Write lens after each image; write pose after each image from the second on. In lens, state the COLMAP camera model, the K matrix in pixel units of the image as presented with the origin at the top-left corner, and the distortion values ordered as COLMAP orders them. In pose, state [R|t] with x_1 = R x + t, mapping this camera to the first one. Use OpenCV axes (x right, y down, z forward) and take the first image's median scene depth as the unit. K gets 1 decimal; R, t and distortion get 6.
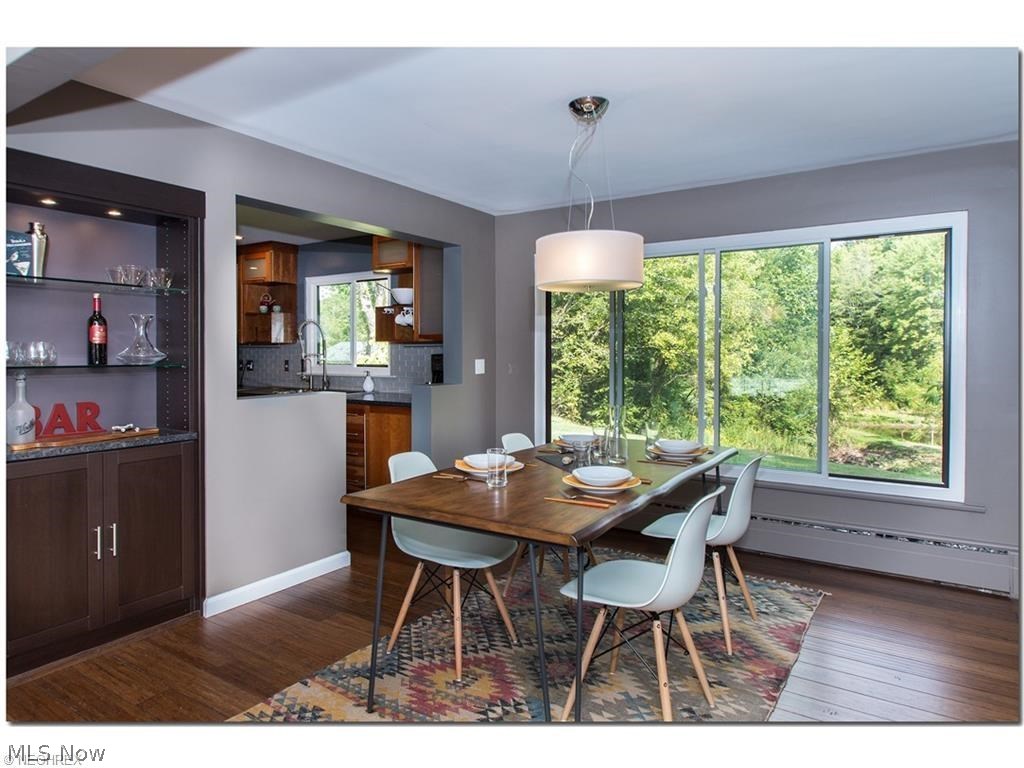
lens RADIAL K [[626.2, 0, 498.4], [0, 626.2, 356.7], [0, 0, 1]] dist [0.034545, 0.001028]
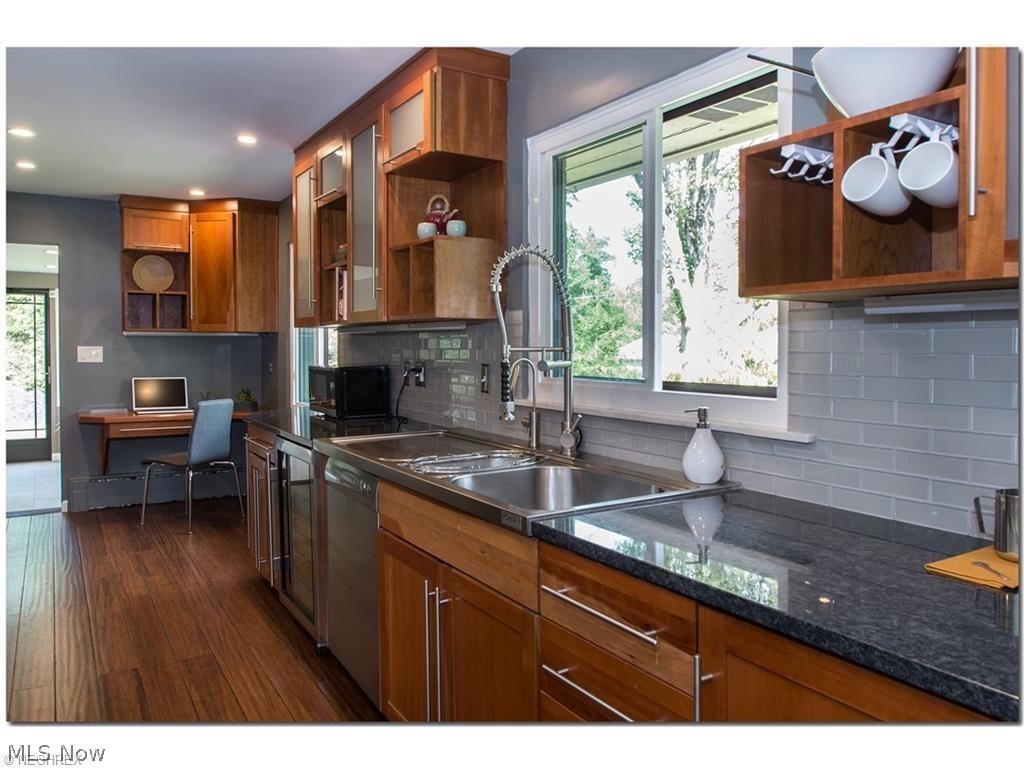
lens RADIAL K [[733.6, 0, 511.7], [0, 733.6, 357.8], [0, 0, 1]] dist [0.043128, -0.005615]
pose [[0.908350, 0.005465, -0.418174, -0.054511], [0.000390, 0.999903, 0.013916, -0.001664], [0.418210, -0.012804, 0.908260, 0.245566]]
